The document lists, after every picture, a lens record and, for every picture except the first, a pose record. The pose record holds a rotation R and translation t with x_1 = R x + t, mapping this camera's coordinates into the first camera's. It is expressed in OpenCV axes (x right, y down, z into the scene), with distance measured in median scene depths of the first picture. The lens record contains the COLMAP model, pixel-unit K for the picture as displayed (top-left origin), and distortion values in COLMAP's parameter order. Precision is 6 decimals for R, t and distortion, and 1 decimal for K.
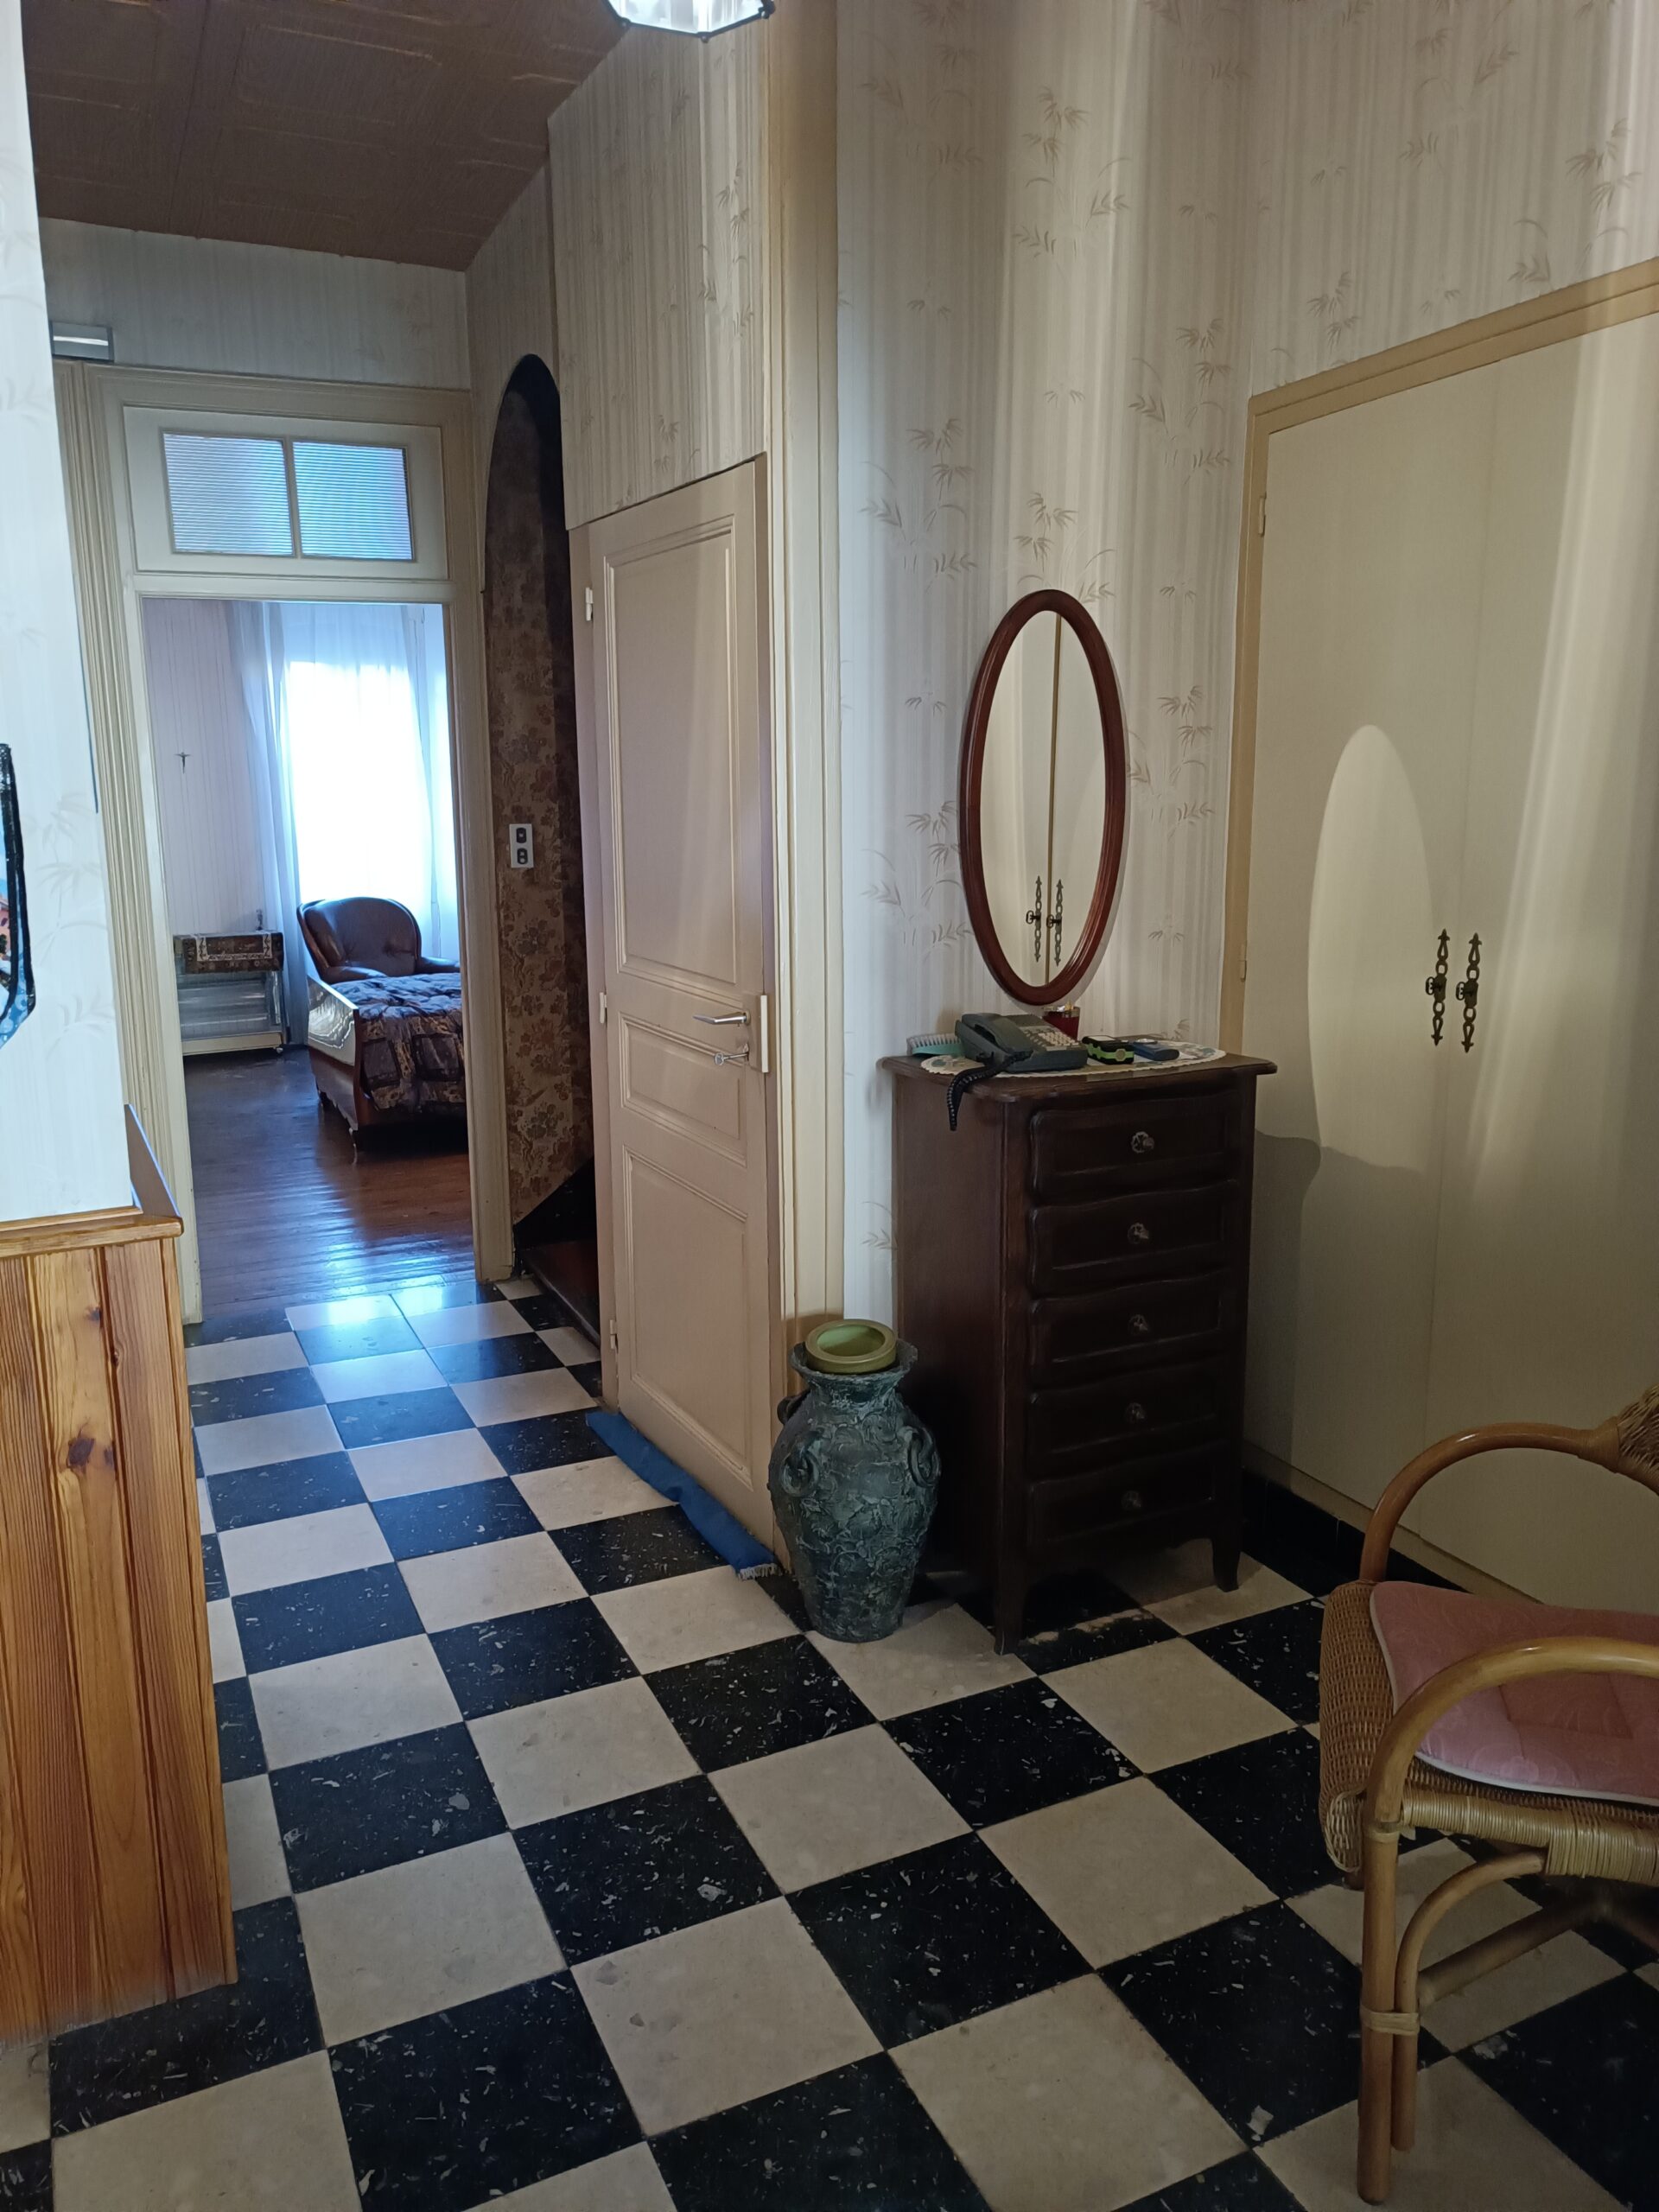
lens RADIAL K [[1661.5, 0, 829.6], [0, 1661.5, 1113.0], [0, 0, 1]] dist [-0.001205, 0.056787]
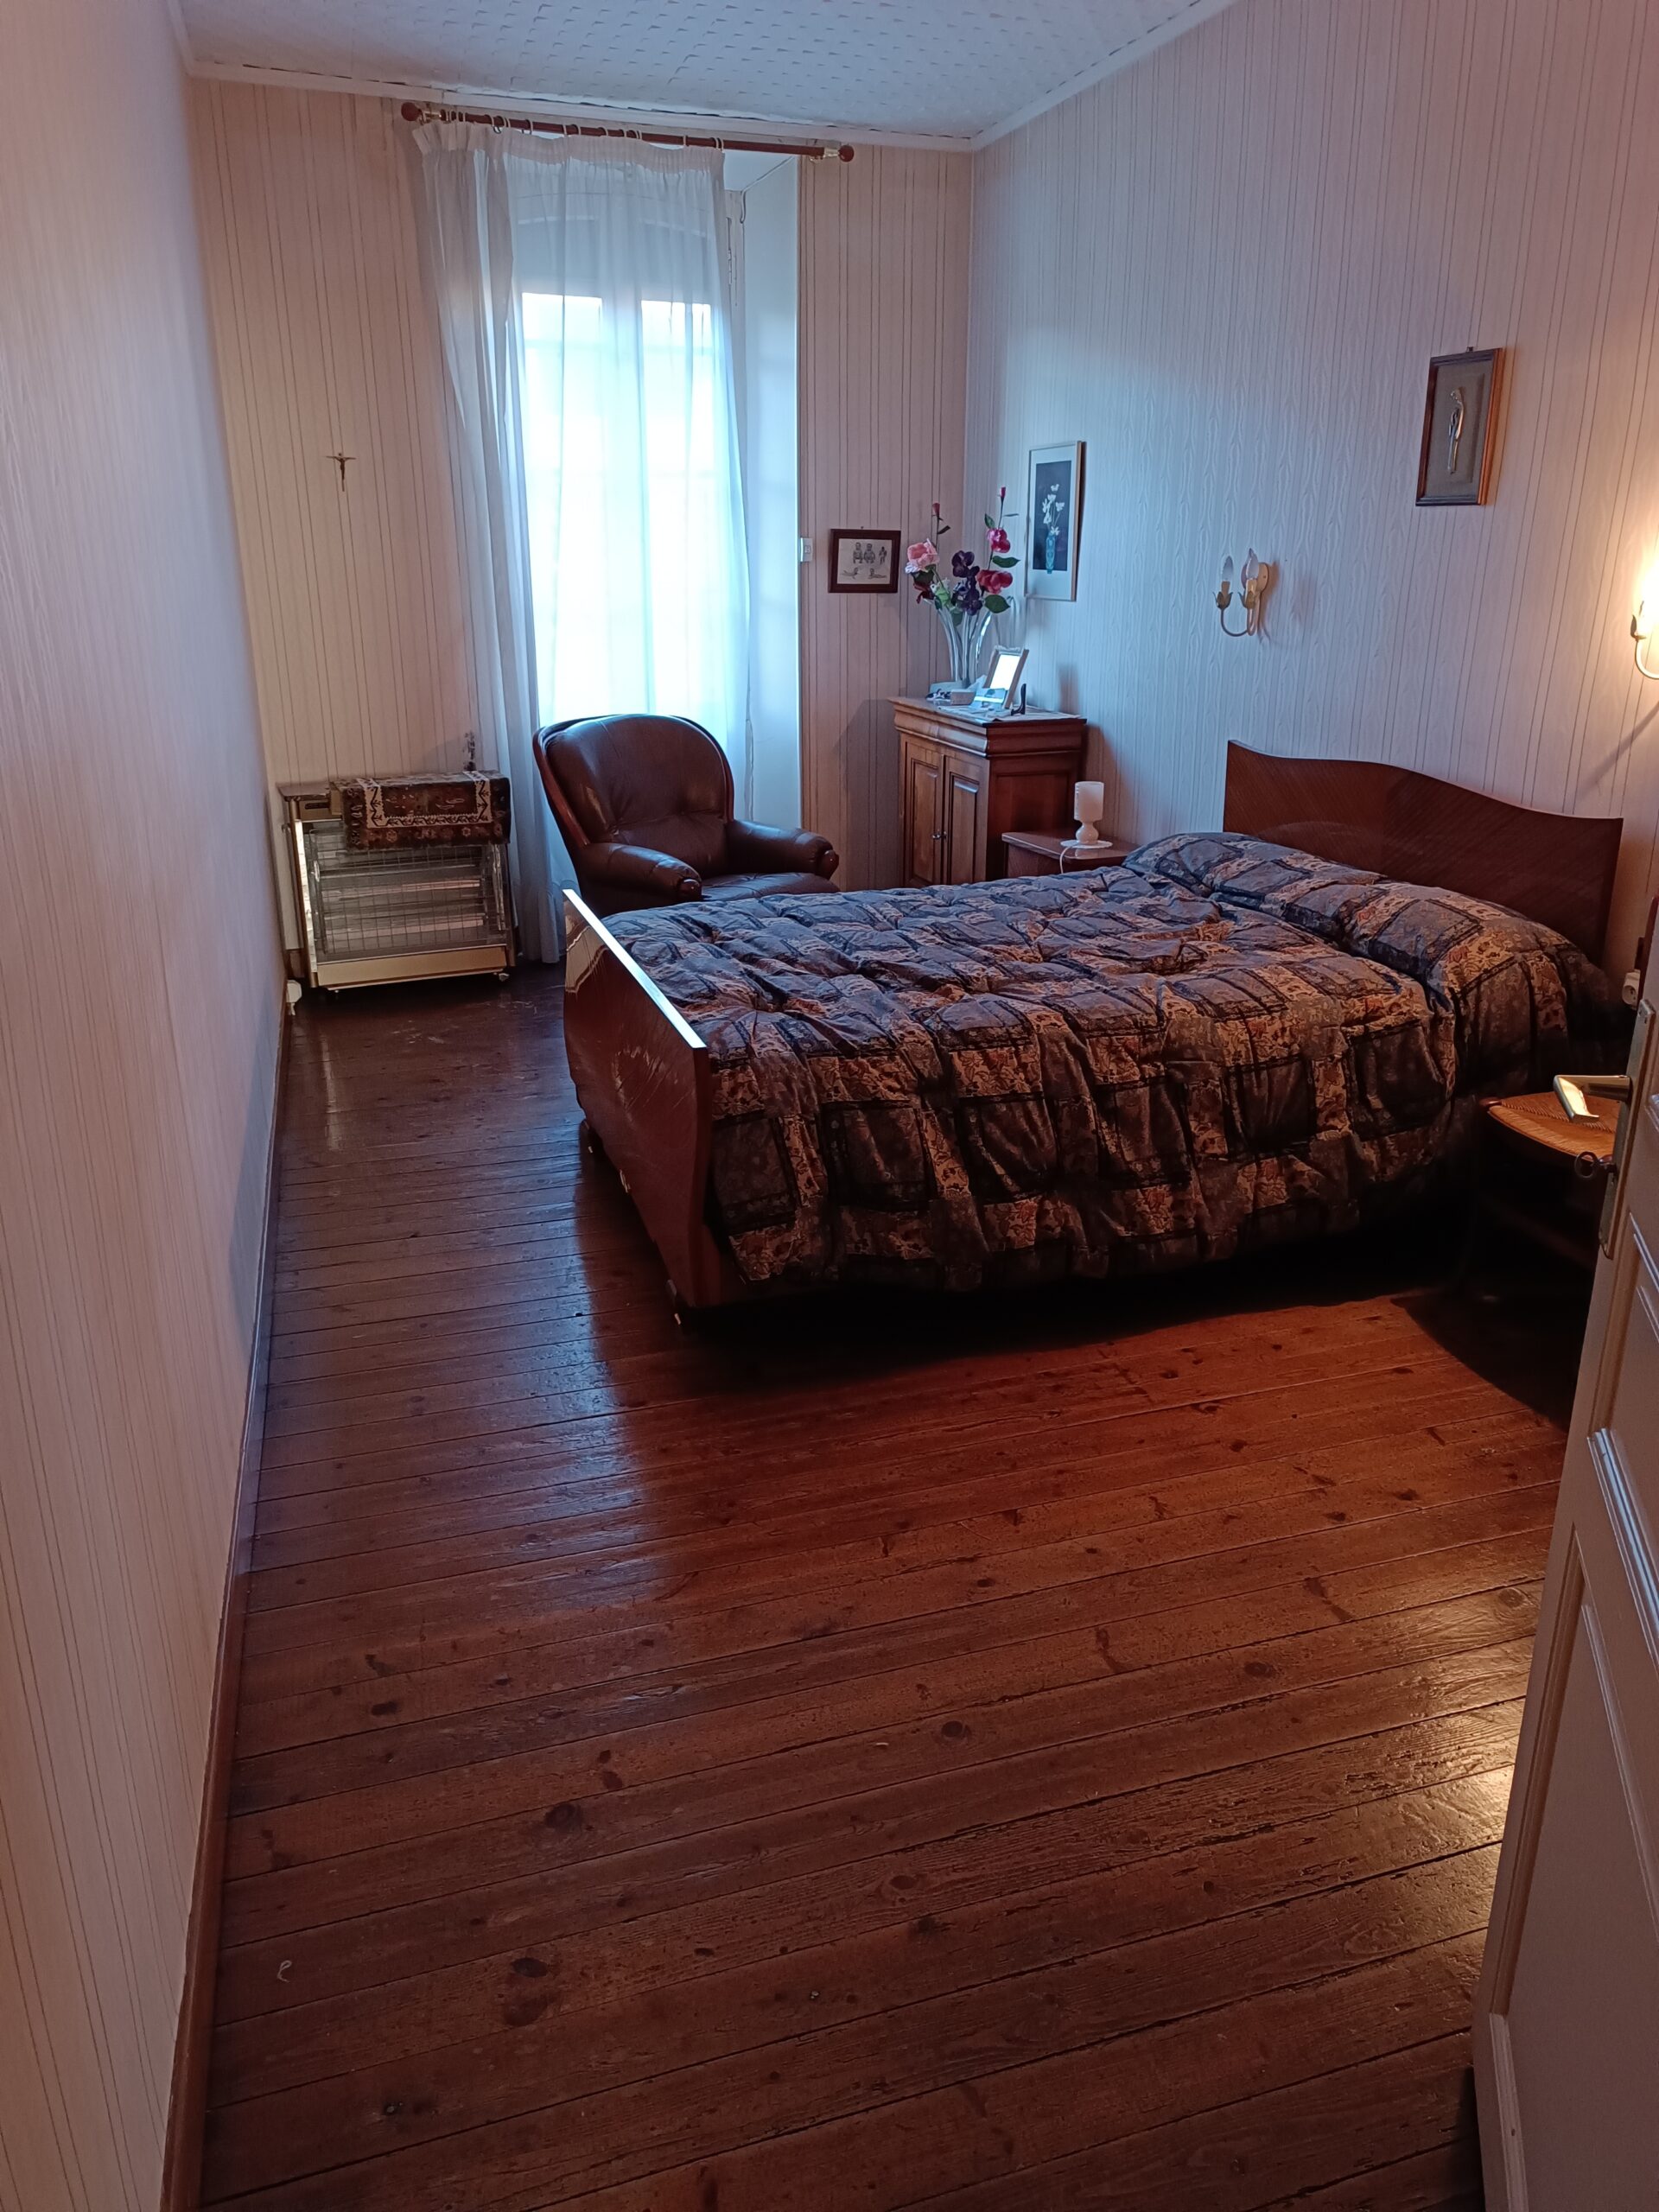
lens RADIAL K [[1661.5, 0, 829.6], [0, 1661.5, 1113.0], [0, 0, 1]] dist [-0.001205, 0.056787]
pose [[0.992927, 0.046619, -0.109192, -0.149854], [-0.031460, 0.990120, 0.136648, -0.076141], [0.114484, -0.132246, 0.984583, 0.428097]]
